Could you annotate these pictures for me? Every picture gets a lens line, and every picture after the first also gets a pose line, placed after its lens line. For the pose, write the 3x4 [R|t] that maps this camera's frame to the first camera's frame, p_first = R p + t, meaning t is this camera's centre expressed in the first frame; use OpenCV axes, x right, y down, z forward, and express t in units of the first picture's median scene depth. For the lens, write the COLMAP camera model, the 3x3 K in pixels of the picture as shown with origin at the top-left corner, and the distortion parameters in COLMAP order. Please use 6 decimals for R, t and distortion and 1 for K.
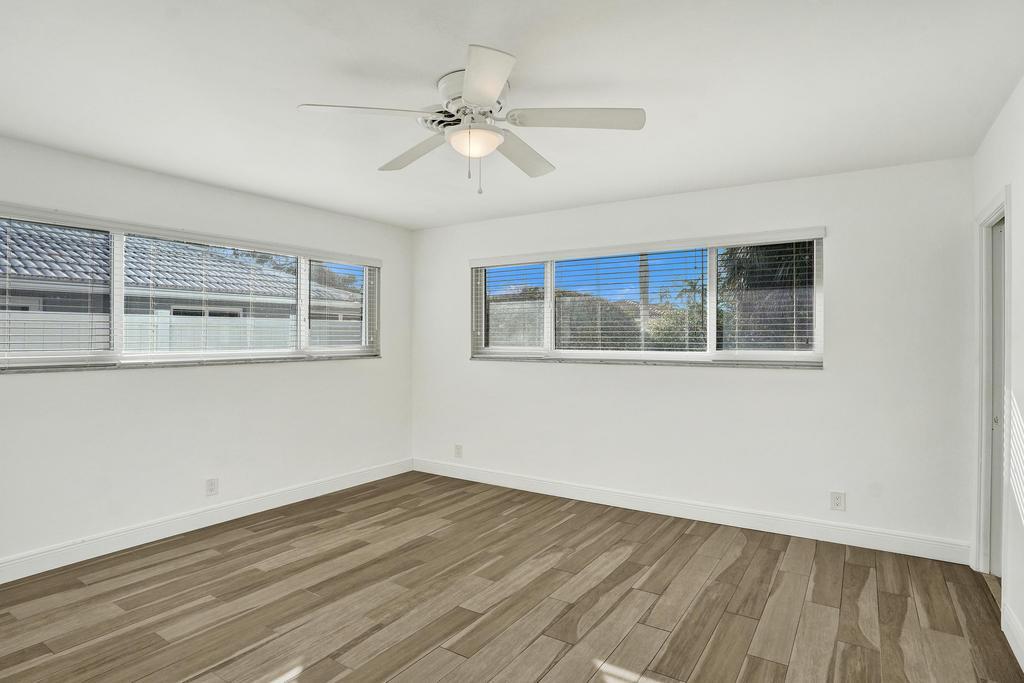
lens RADIAL K [[547.1, 0, 526.9], [0, 547.1, 337.4], [0, 0, 1]] dist [-0.085096, 0.036991]
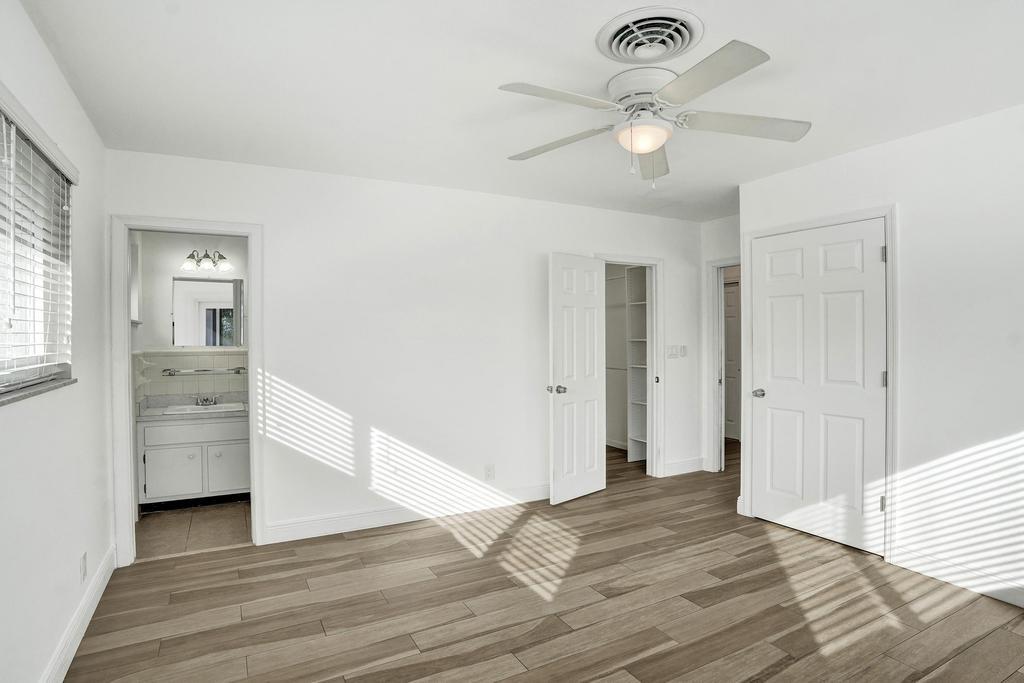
lens RADIAL K [[547.1, 0, 526.9], [0, 547.1, 337.4], [0, 0, 1]] dist [-0.085096, 0.036991]
pose [[-0.883253, 0.001561, 0.468894, -0.277744], [0.003853, 0.999985, 0.003929, 0.008223], [-0.468881, 0.005277, -0.883246, 1.479074]]
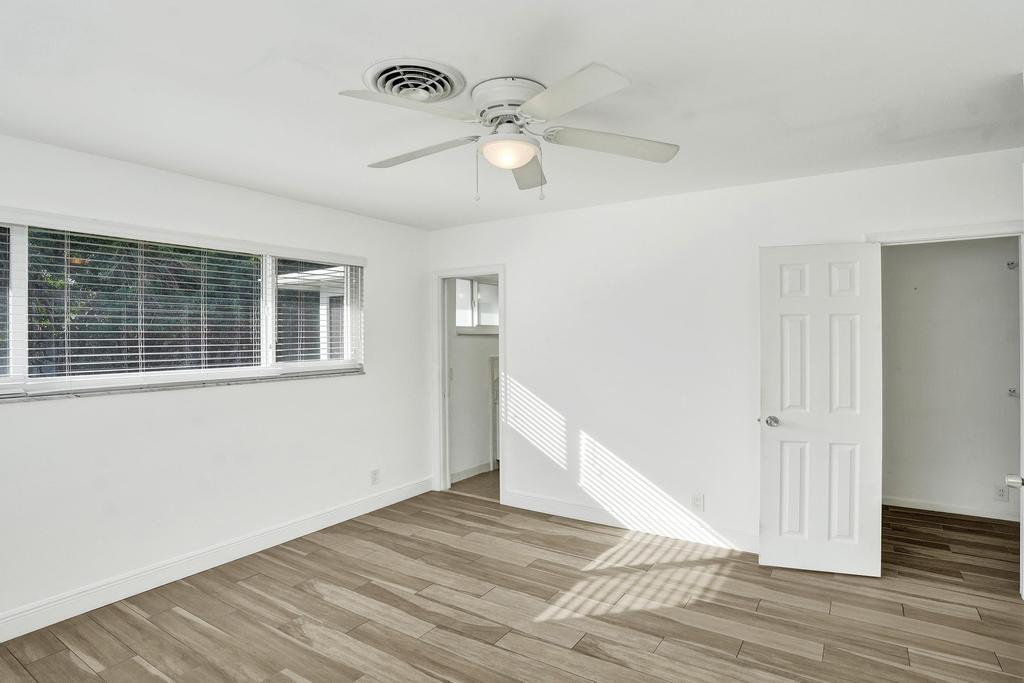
lens RADIAL K [[549.0, 0, 502.9], [0, 549.0, 330.0], [0, 0, 1]] dist [-0.069667, 0.027757]
pose [[0.022187, 0.004151, 0.999745, -0.781617], [0.008559, 0.999954, -0.004342, -0.035407], [-0.999717, 0.008653, 0.022150, 0.738611]]
